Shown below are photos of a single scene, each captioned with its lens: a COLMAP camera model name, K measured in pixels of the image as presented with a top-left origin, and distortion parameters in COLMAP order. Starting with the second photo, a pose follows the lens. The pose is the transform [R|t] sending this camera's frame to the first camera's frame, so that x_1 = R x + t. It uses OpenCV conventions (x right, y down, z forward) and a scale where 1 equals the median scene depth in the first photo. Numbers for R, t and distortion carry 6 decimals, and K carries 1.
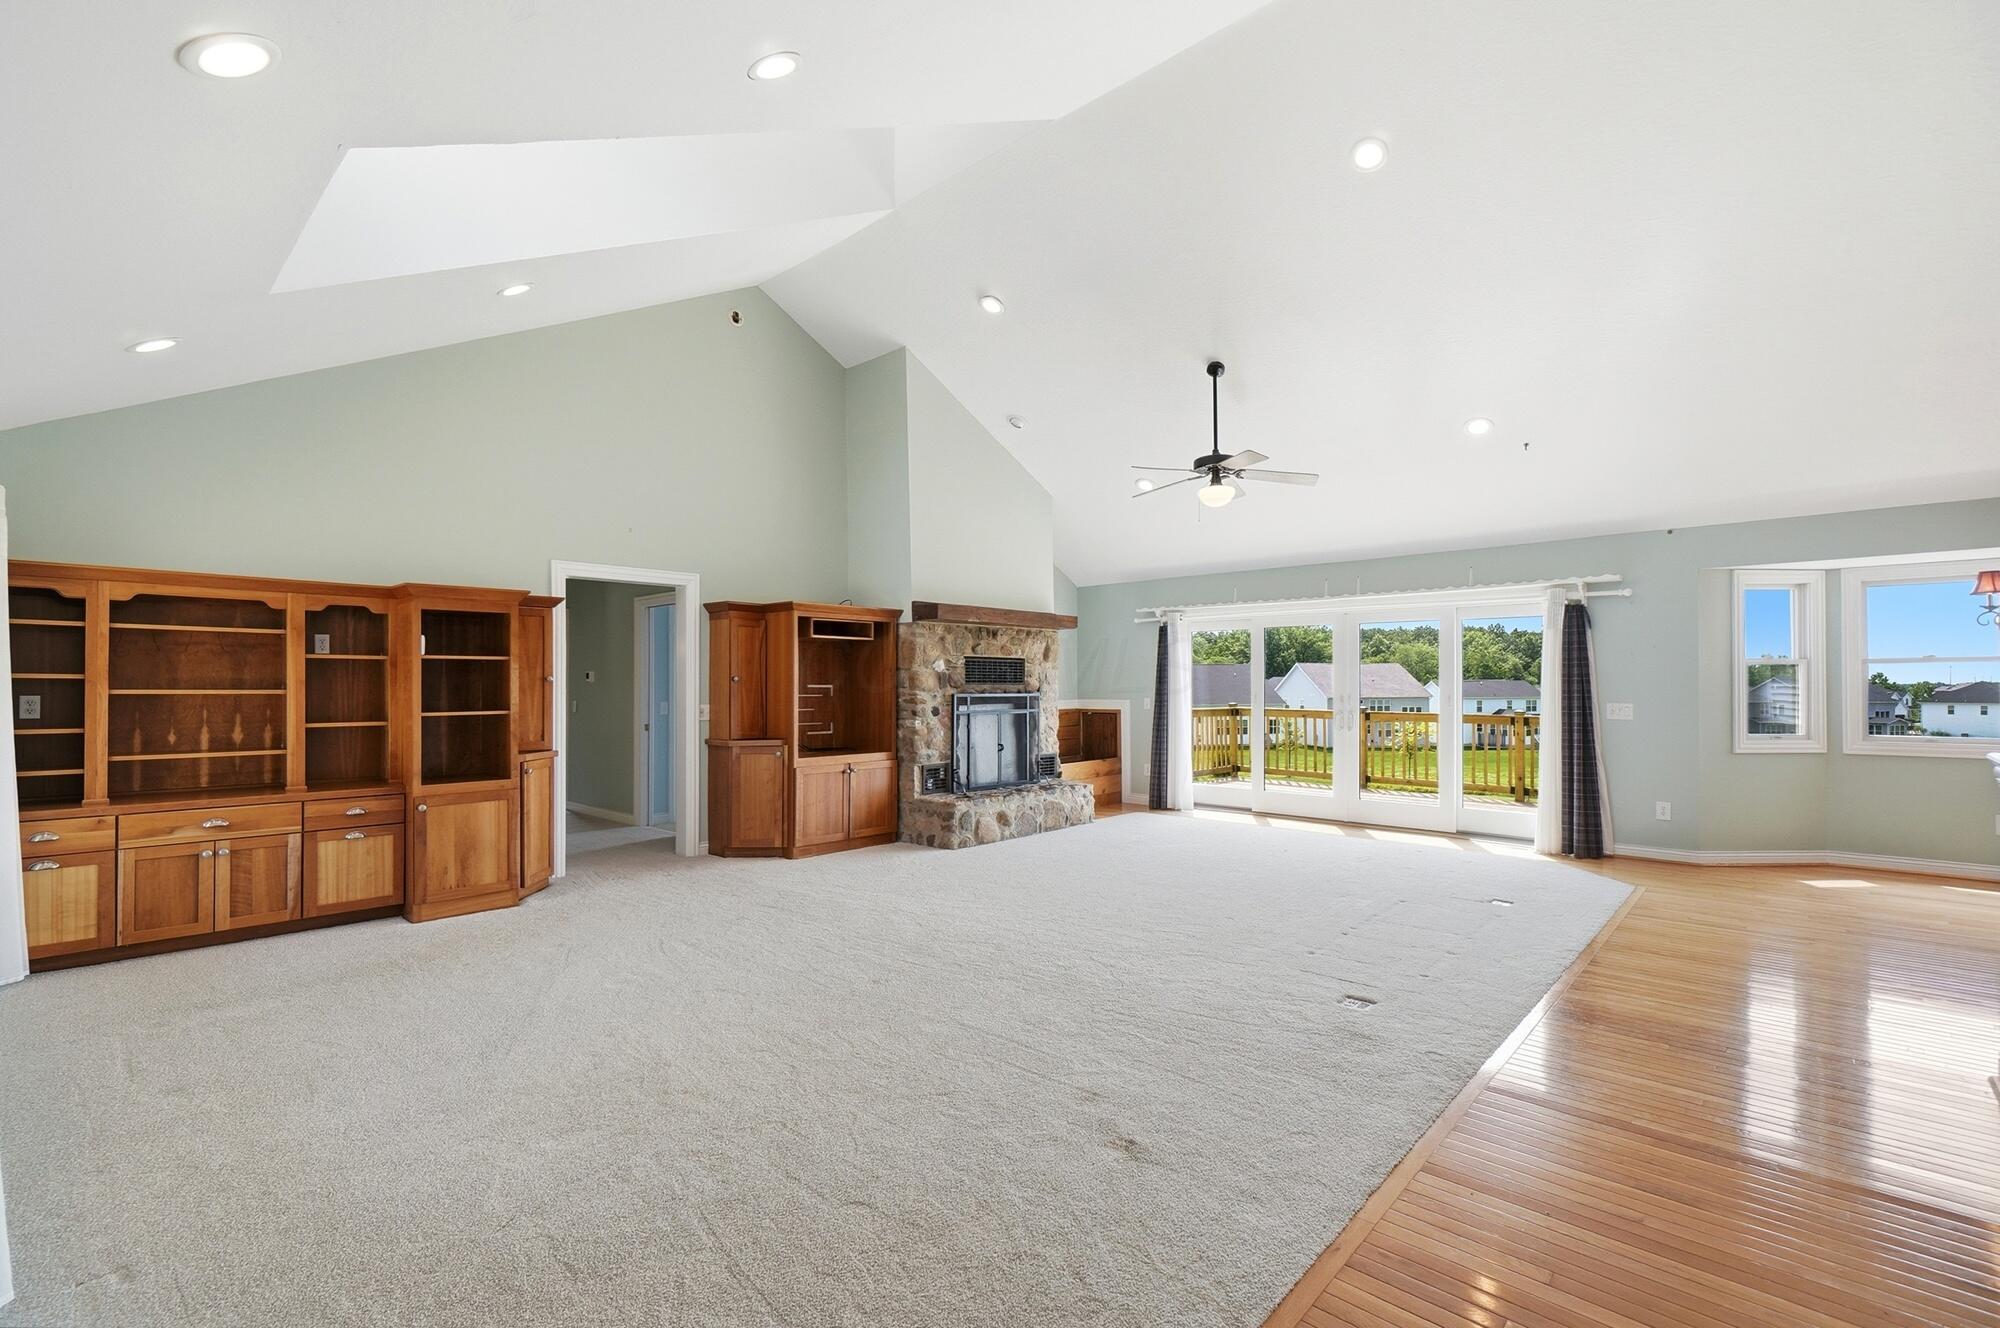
lens RADIAL K [[898.9, 0, 1004.9], [0, 898.9, 685.8], [0, 0, 1]] dist [-0.005048, 0.005647]
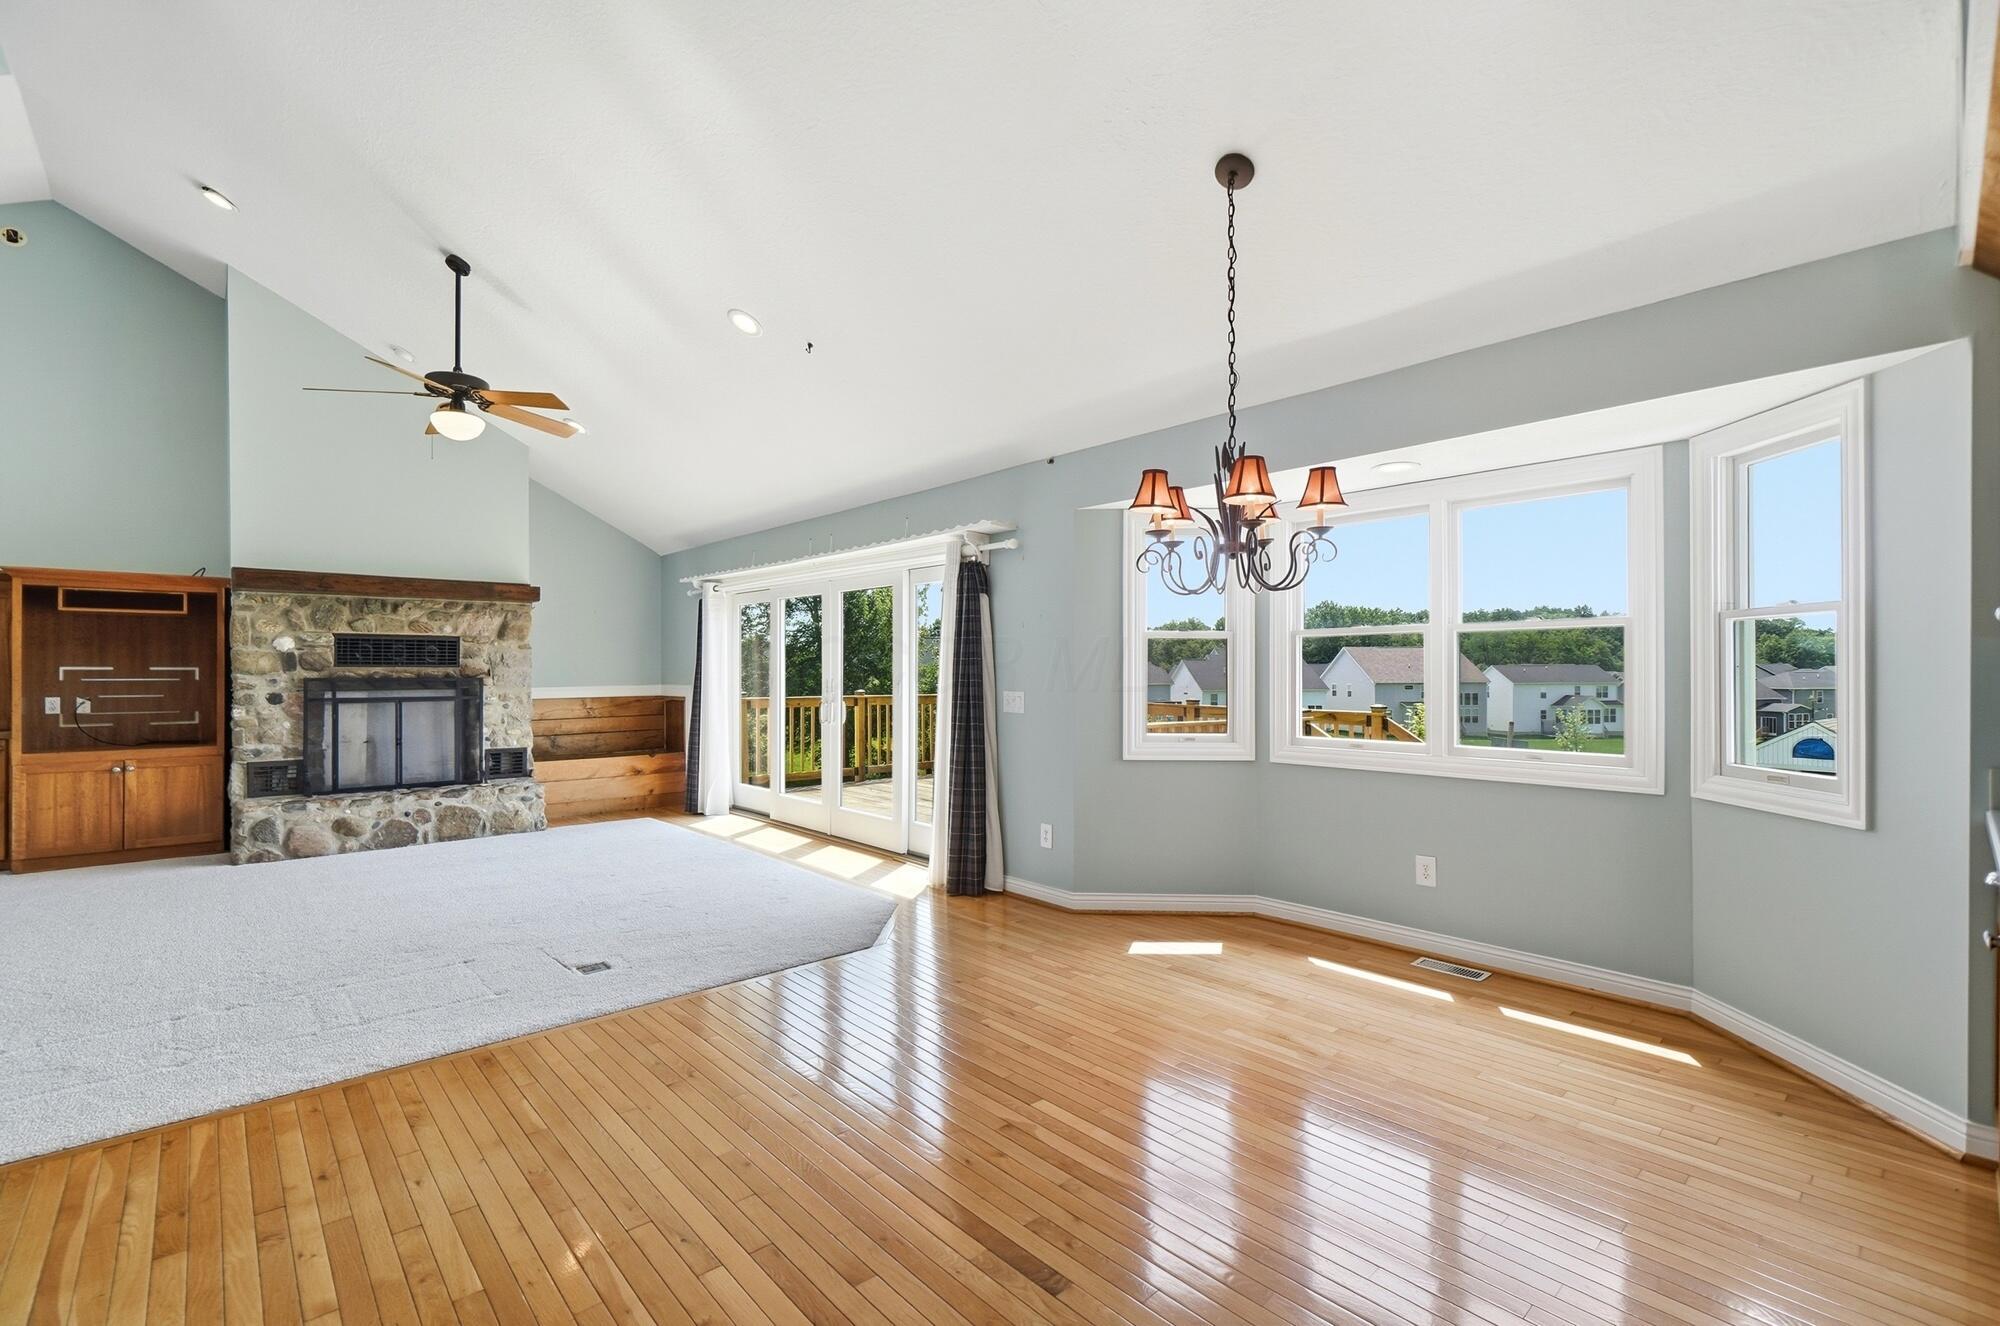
lens RADIAL K [[898.9, 0, 1003.0], [0, 898.9, 670.5], [0, 0, 1]] dist [-0.005048, 0.005647]
pose [[0.995318, 0.000465, -0.096652, 0.689281], [-0.000451, 1.000000, 0.000166, 0.001809], [0.096652, -0.000122, 0.995318, 0.228681]]
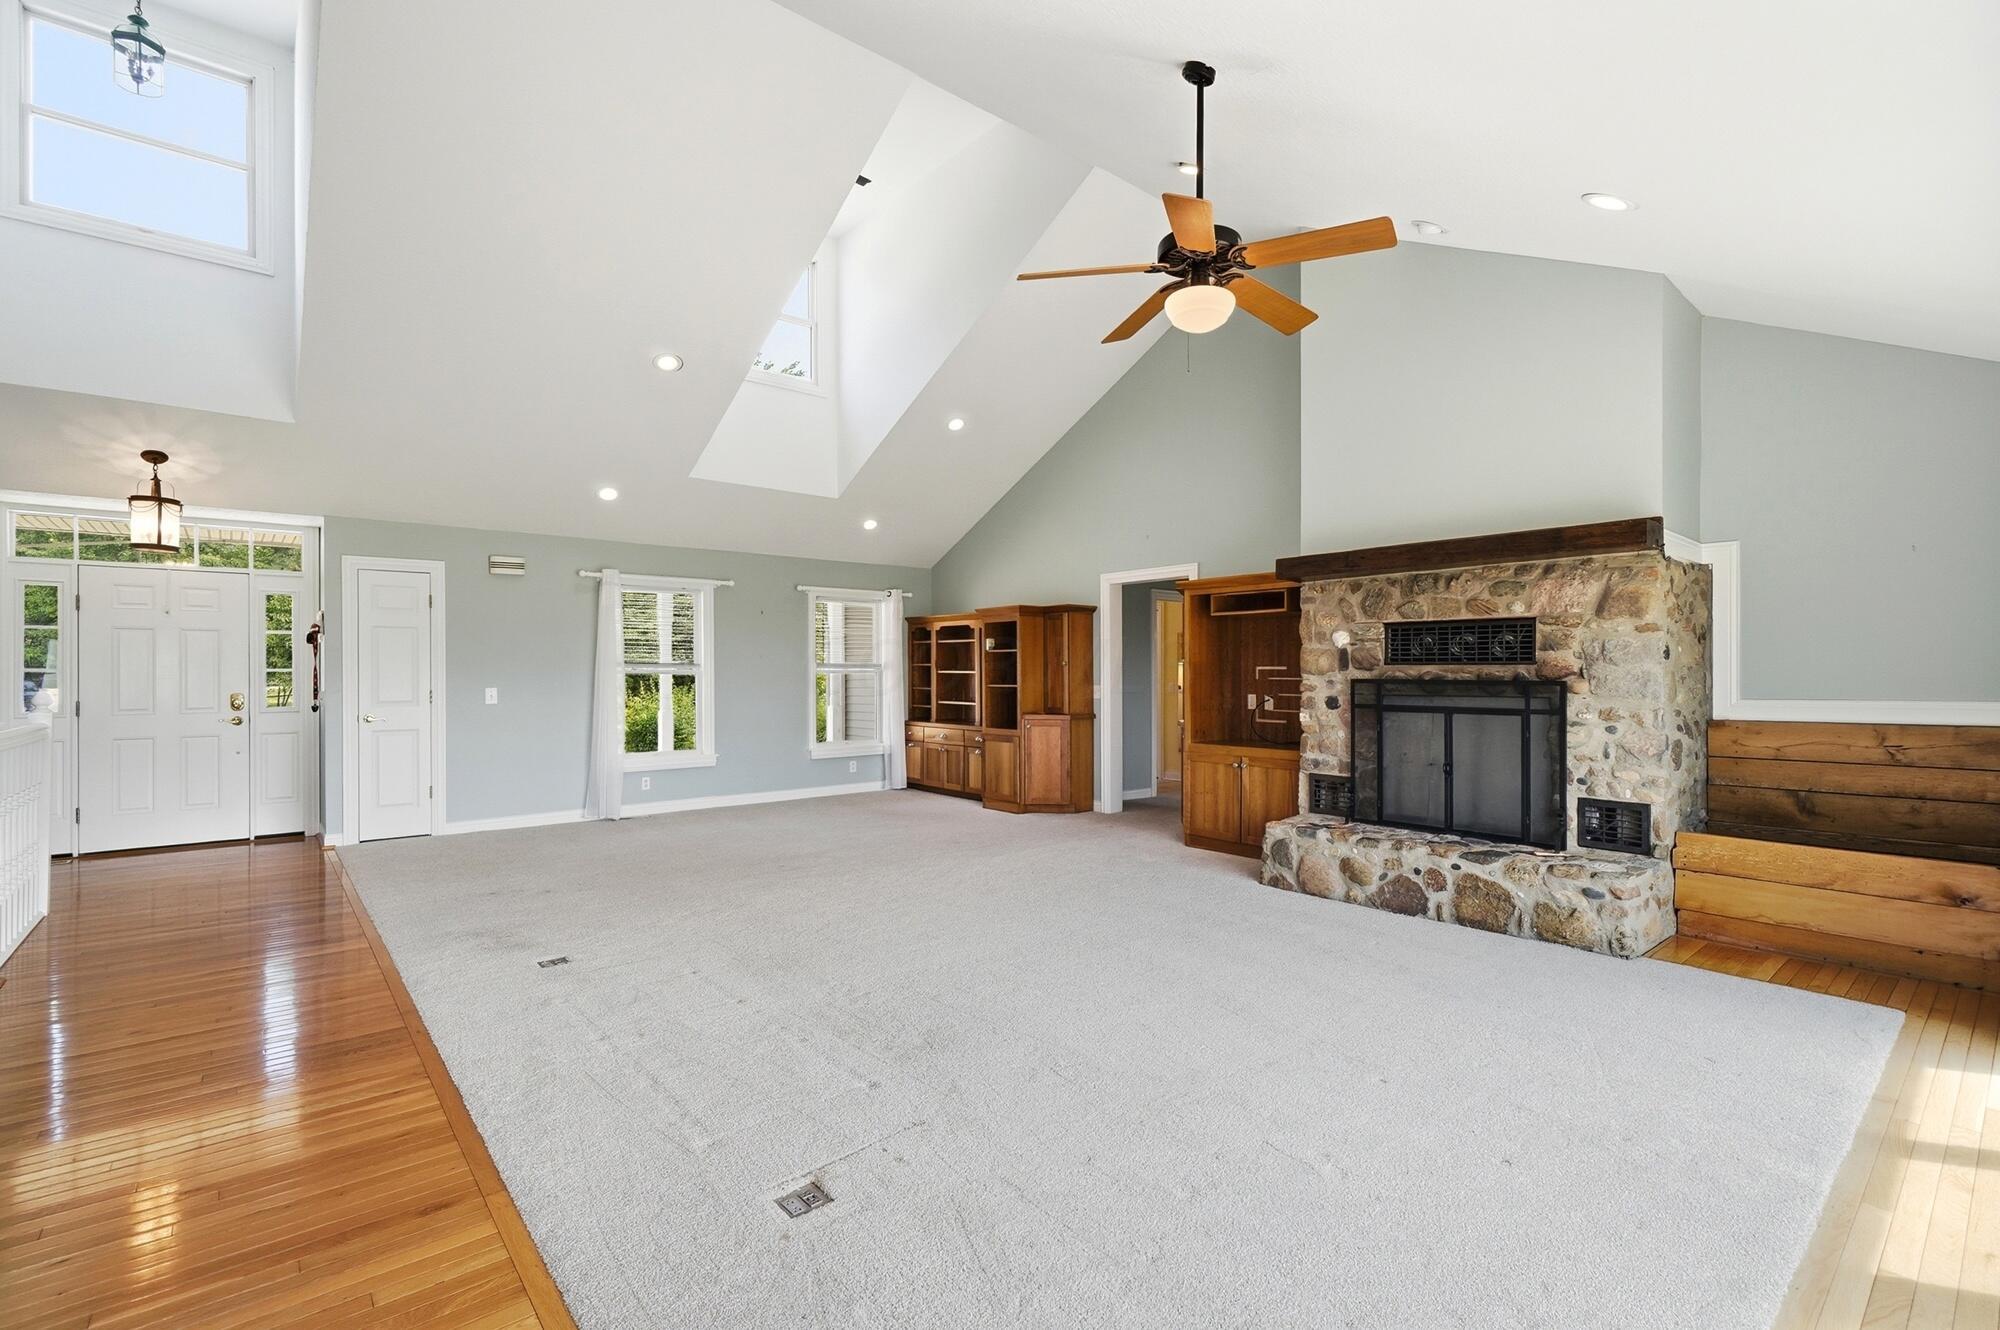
lens RADIAL K [[898.9, 0, 1003.1], [0, 898.9, 658.7], [0, 0, 1]] dist [-0.005048, 0.005647]
pose [[-0.133749, -0.014728, -0.990906, 0.683490], [-0.000716, 0.999891, -0.014765, 0.004241], [0.991015, -0.001266, -0.133745, 0.839345]]
